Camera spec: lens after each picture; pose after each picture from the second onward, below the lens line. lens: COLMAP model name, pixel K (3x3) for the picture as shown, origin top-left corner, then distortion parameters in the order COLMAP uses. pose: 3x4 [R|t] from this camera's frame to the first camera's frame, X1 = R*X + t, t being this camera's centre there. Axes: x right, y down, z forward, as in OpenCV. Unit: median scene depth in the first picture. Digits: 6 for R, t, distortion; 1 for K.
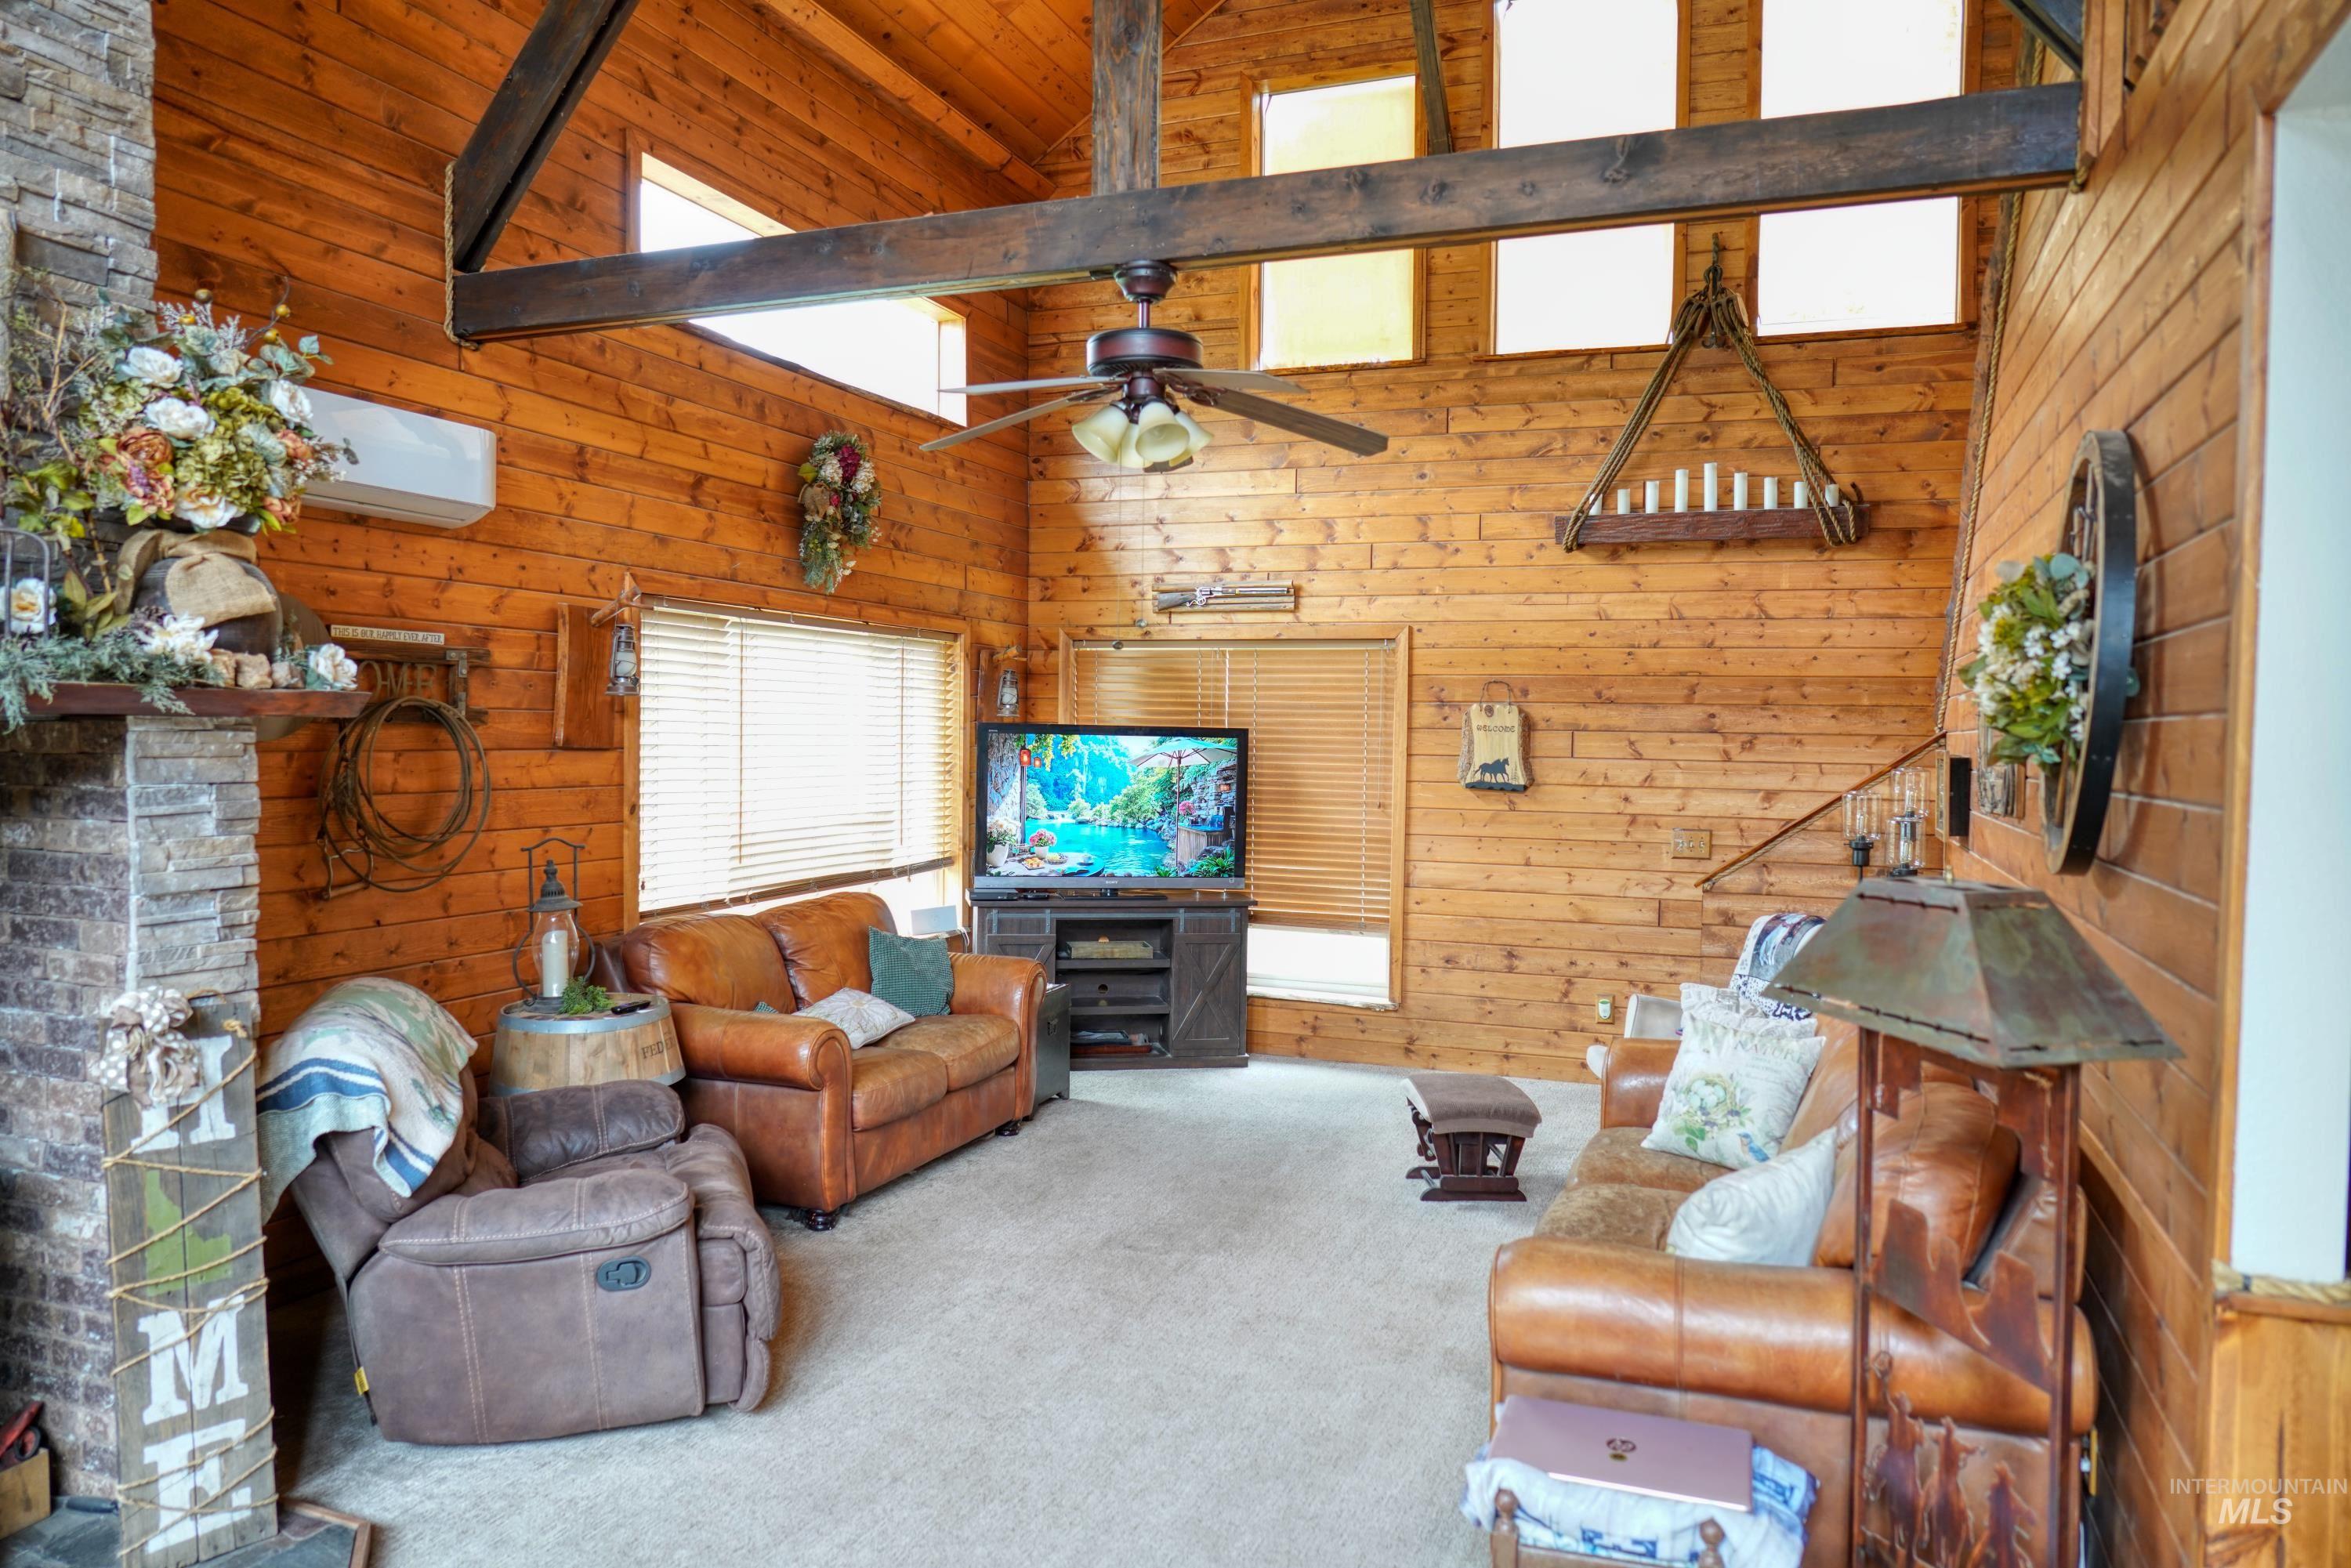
lens RADIAL K [[1637.0, 0, 1165.1], [0, 1637.0, 790.0], [0, 0, 1]] dist [-0.050507, 0.045843]
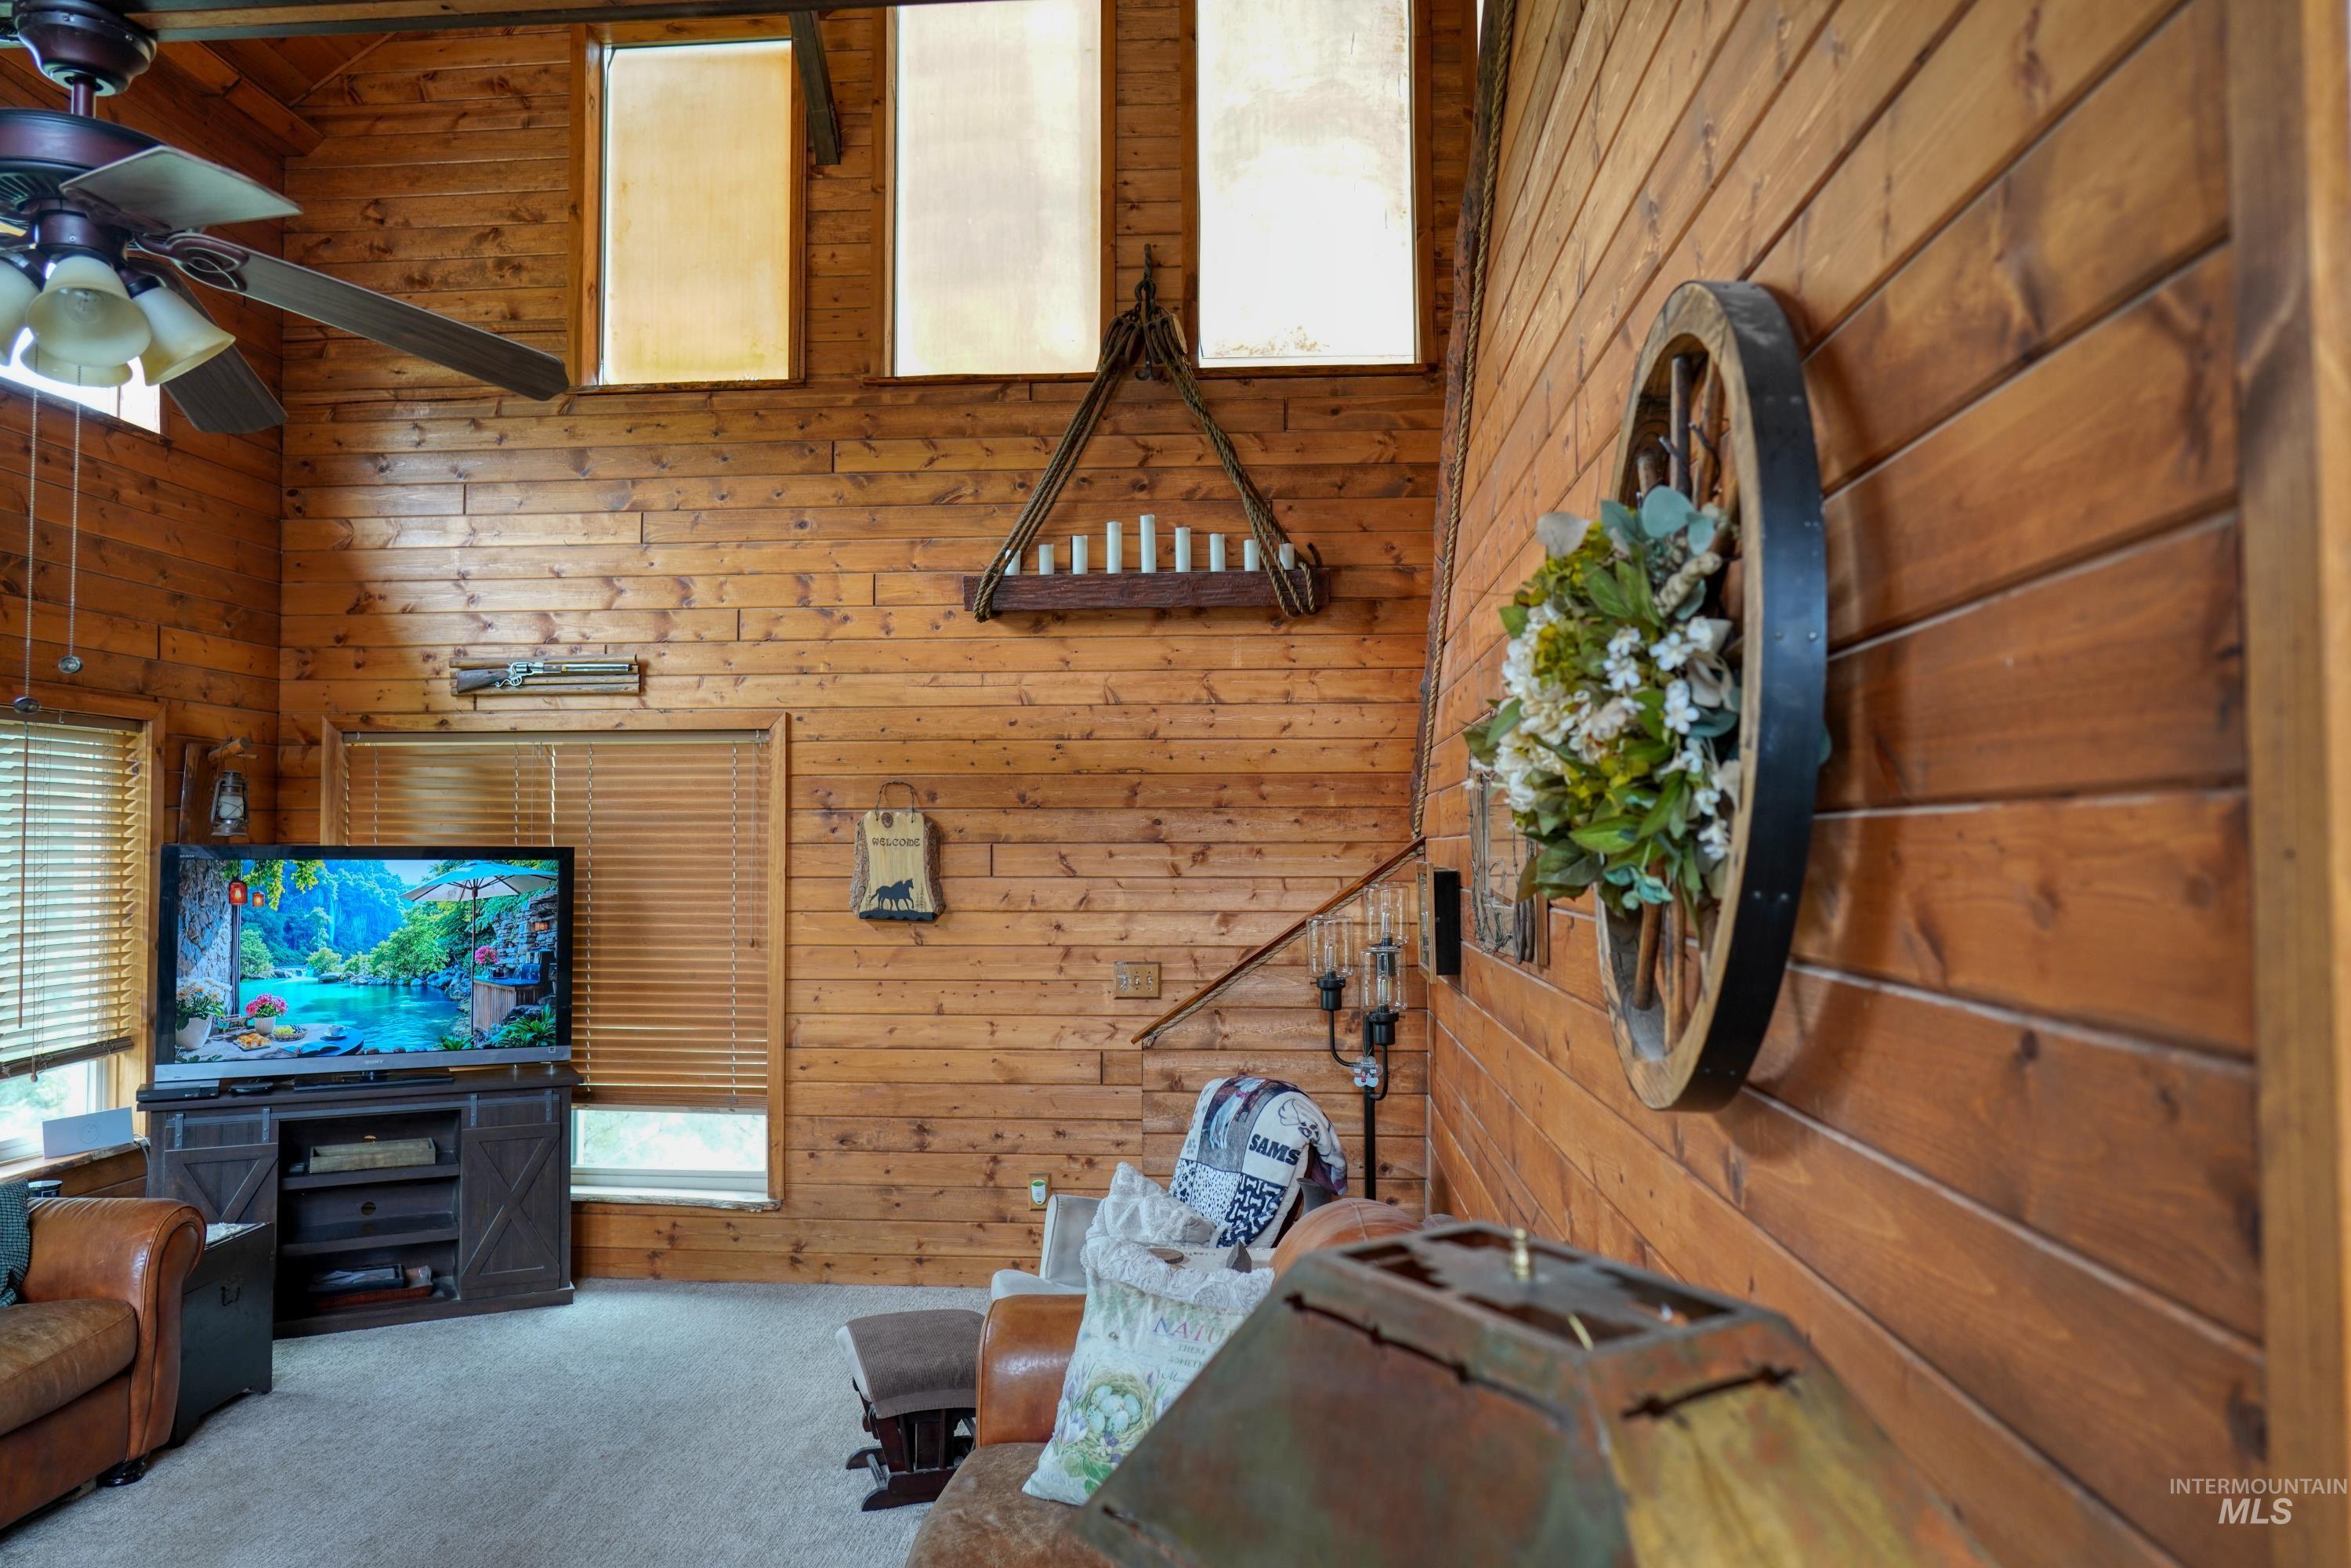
lens RADIAL K [[1637.0, 0, 1187.5], [0, 1637.0, 785.1], [0, 0, 1]] dist [-0.050507, 0.045843]
pose [[0.950942, -0.005912, 0.309312, 0.093286], [0.027754, 0.997416, -0.066260, -0.008869], [-0.308122, 0.071594, 0.948649, 0.207731]]
